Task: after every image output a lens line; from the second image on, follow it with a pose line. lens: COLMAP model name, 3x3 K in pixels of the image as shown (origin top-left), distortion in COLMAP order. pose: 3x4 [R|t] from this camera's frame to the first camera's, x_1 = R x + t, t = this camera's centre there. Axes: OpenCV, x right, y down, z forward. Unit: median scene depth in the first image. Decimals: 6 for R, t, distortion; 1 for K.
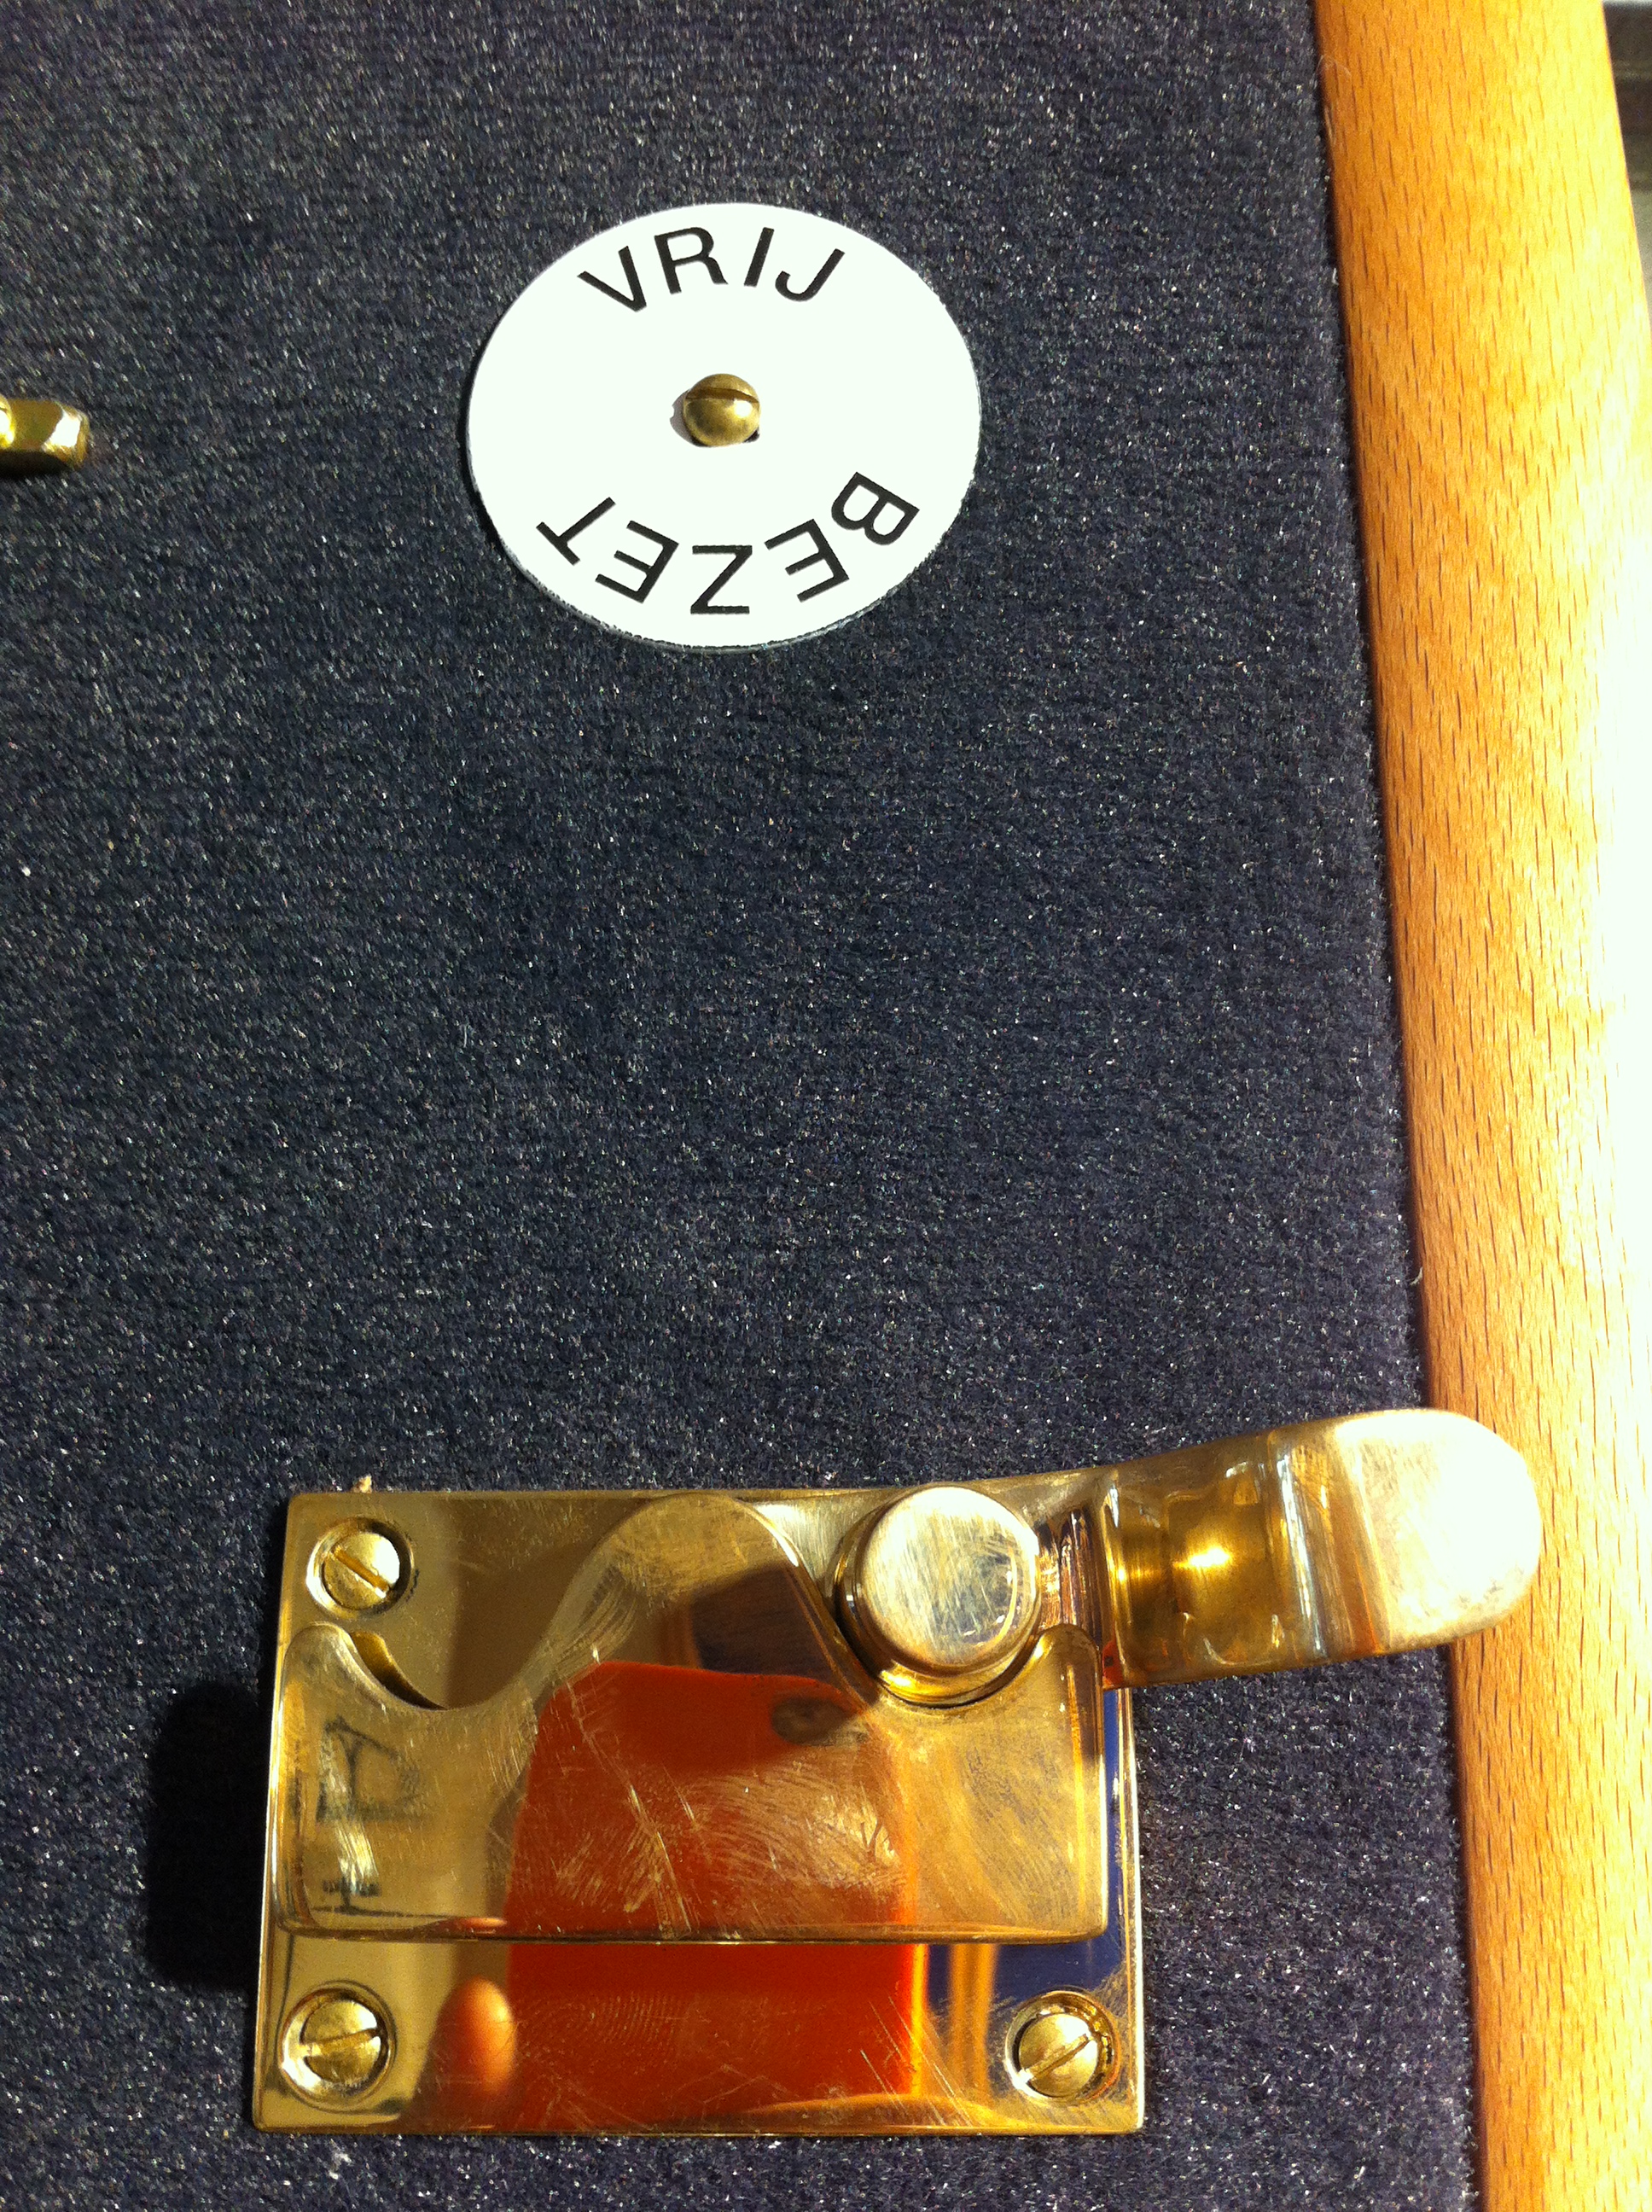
lens RADIAL K [[1914.6, 0, 826.0], [0, 1914.6, 1106.0], [0, 0, 1]] dist [0.129310, -0.288854]
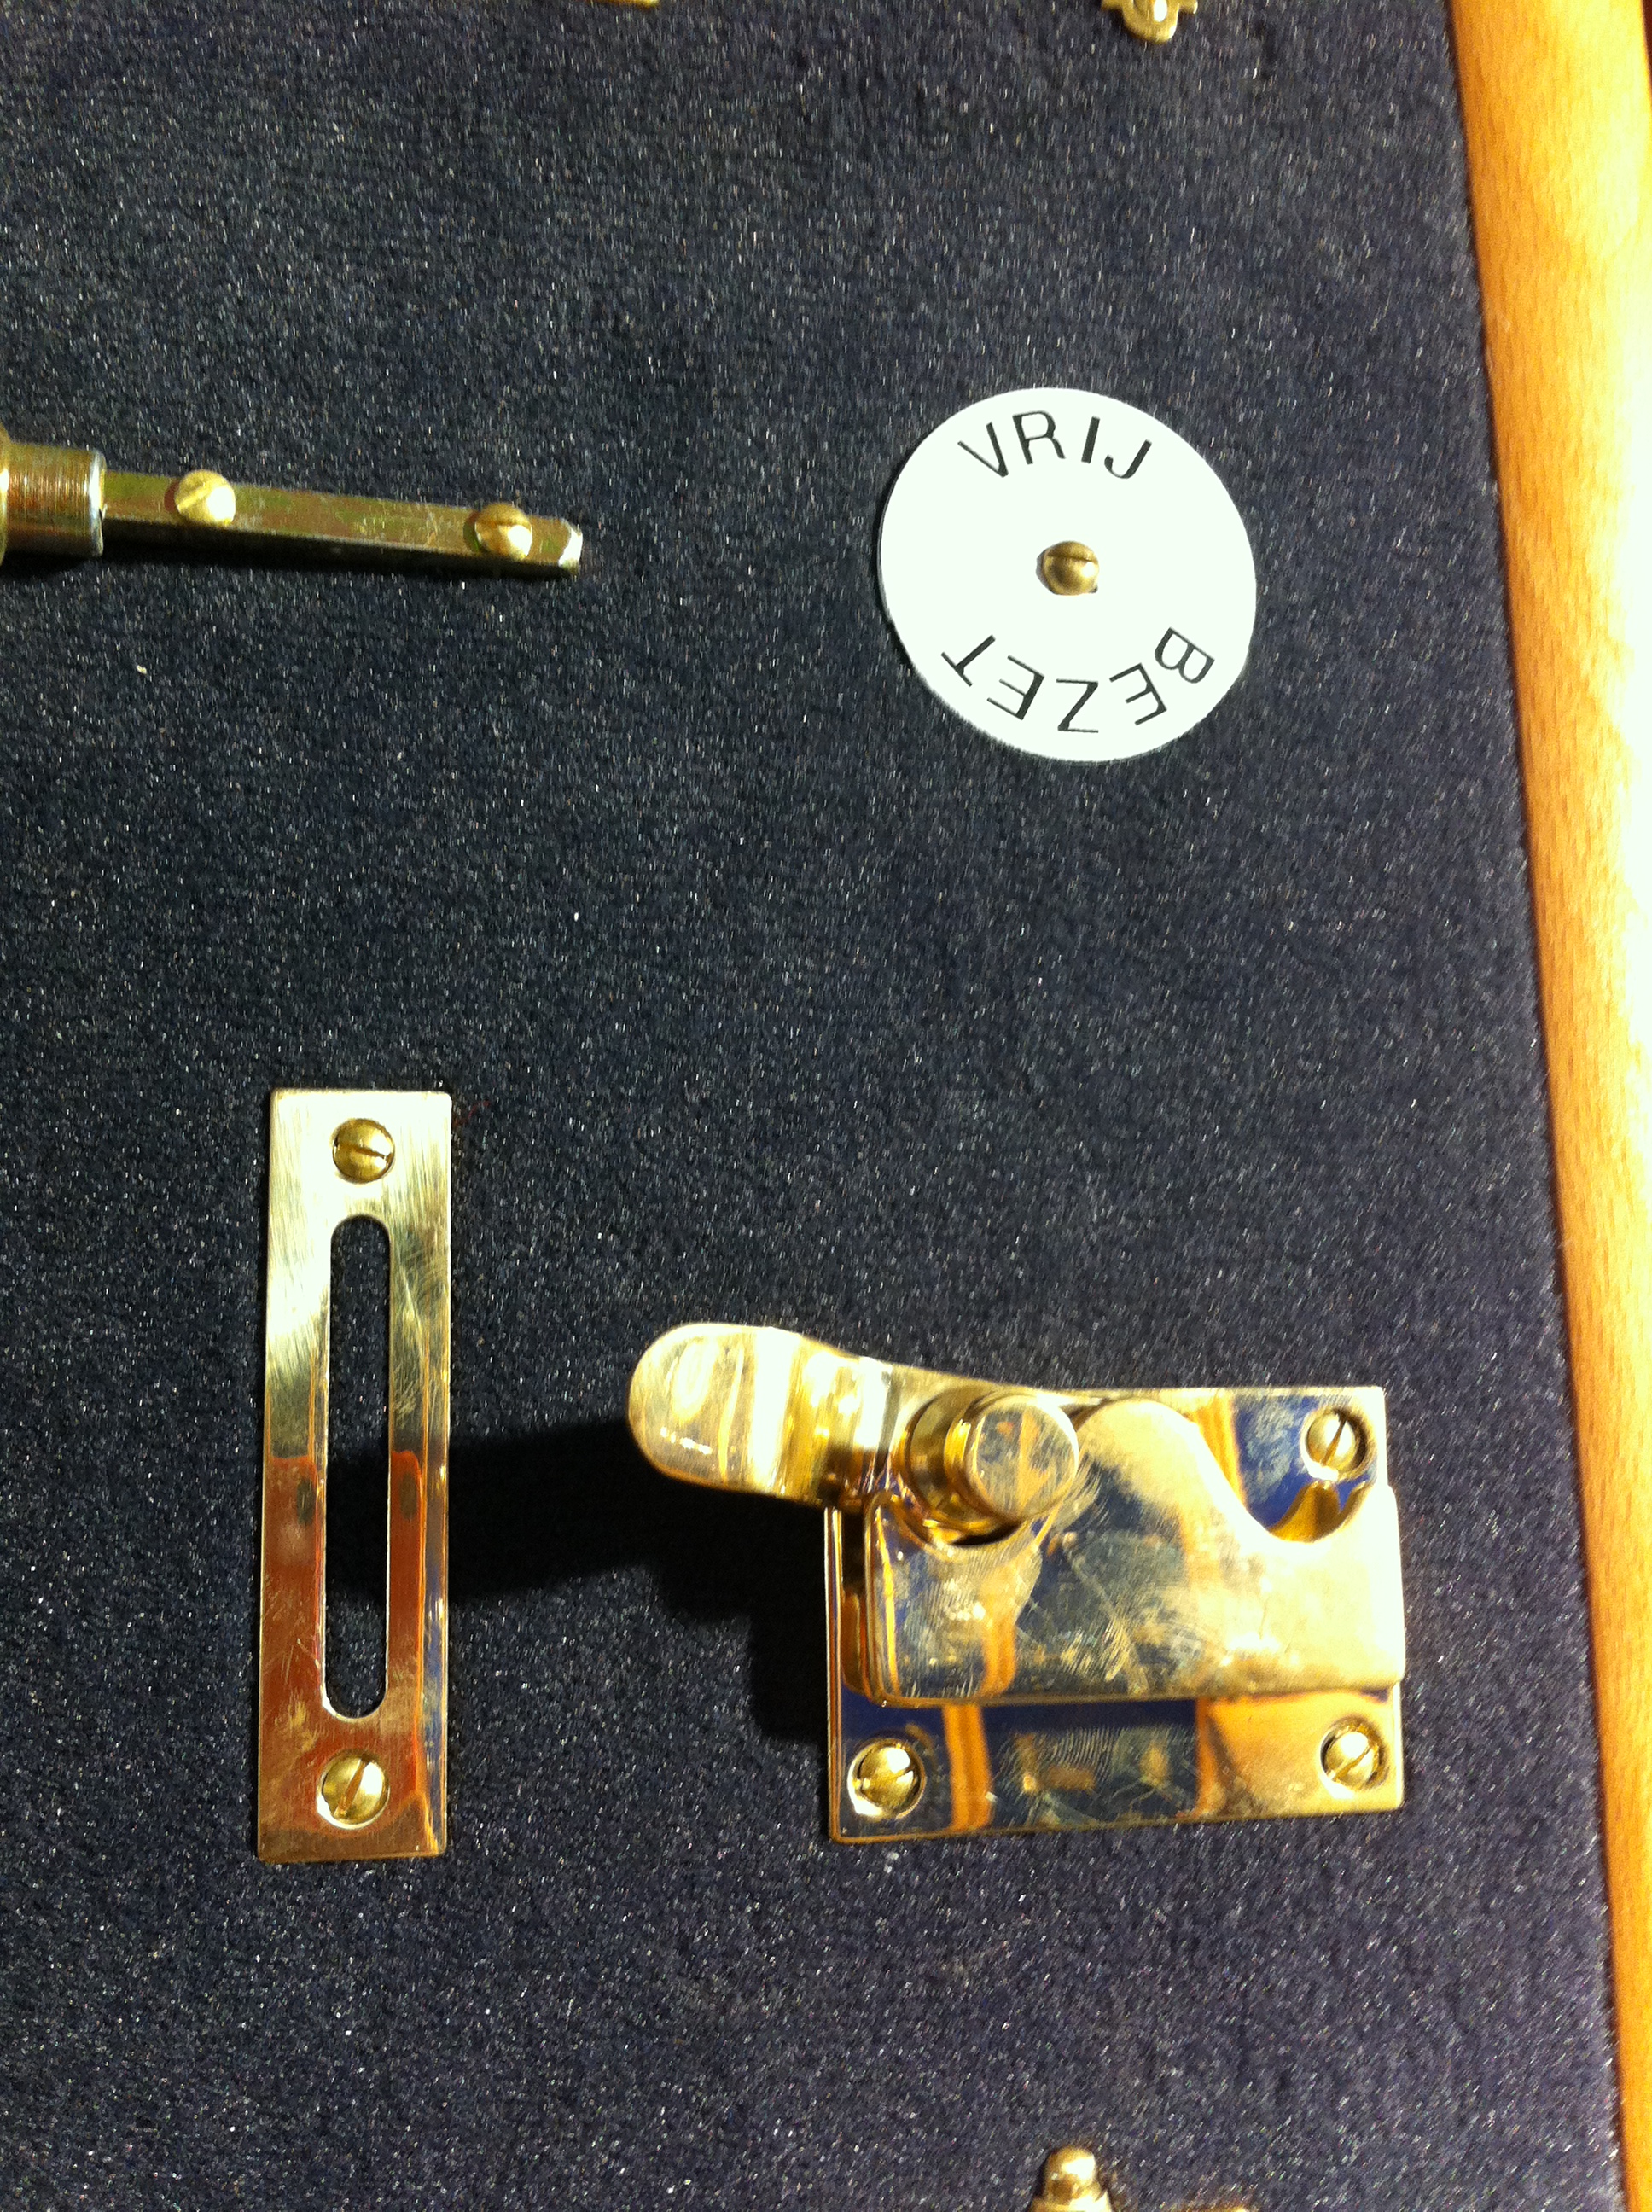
lens RADIAL K [[1914.6, 0, 826.0], [0, 1914.6, 1106.0], [0, 0, 1]] dist [0.129310, -0.288854]
pose [[0.978383, 0.017041, 0.206100, -0.488266], [-0.037512, 0.994691, 0.095830, -0.120430], [-0.203373, -0.101489, 0.973827, -0.274386]]
